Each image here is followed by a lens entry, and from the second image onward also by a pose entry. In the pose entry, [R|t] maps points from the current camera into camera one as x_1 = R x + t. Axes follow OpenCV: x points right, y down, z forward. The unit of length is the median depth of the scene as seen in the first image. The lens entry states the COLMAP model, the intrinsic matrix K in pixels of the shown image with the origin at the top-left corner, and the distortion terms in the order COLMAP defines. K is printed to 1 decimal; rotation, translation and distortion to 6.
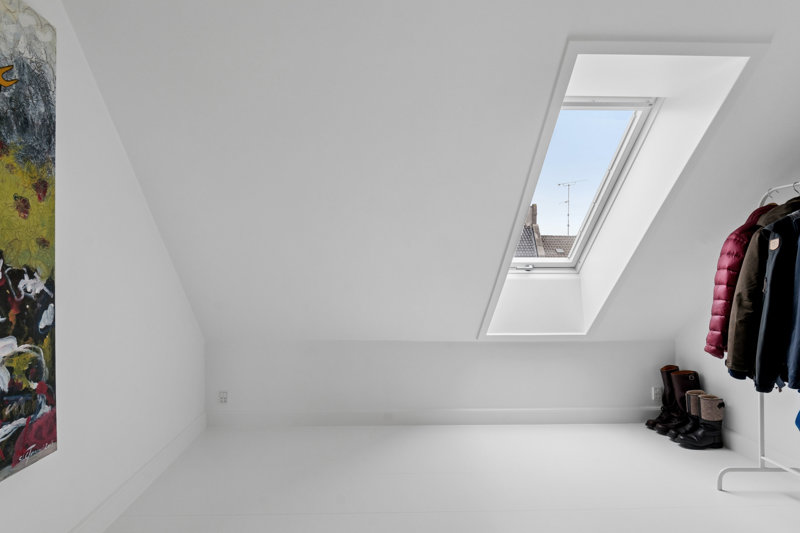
lens RADIAL K [[424.9, 0, 388.5], [0, 424.9, 271.3], [0, 0, 1]] dist [0.007369, -0.007407]
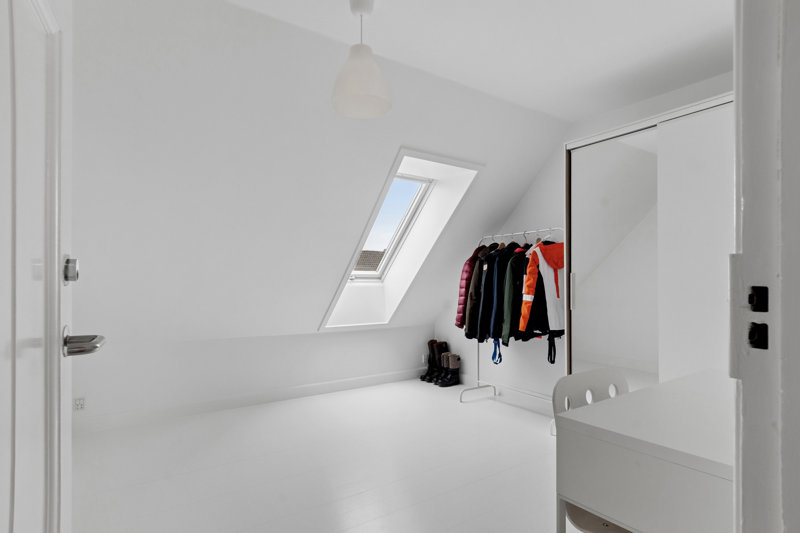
lens RADIAL K [[424.9, 0, 410.2], [0, 424.9, 280.7], [0, 0, 1]] dist [0.007369, -0.007407]
pose [[0.824844, 0.004708, 0.565340, -0.371998], [-0.004230, 0.999989, -0.002156, 0.003053], [-0.565344, -0.000613, 0.824855, -0.322888]]
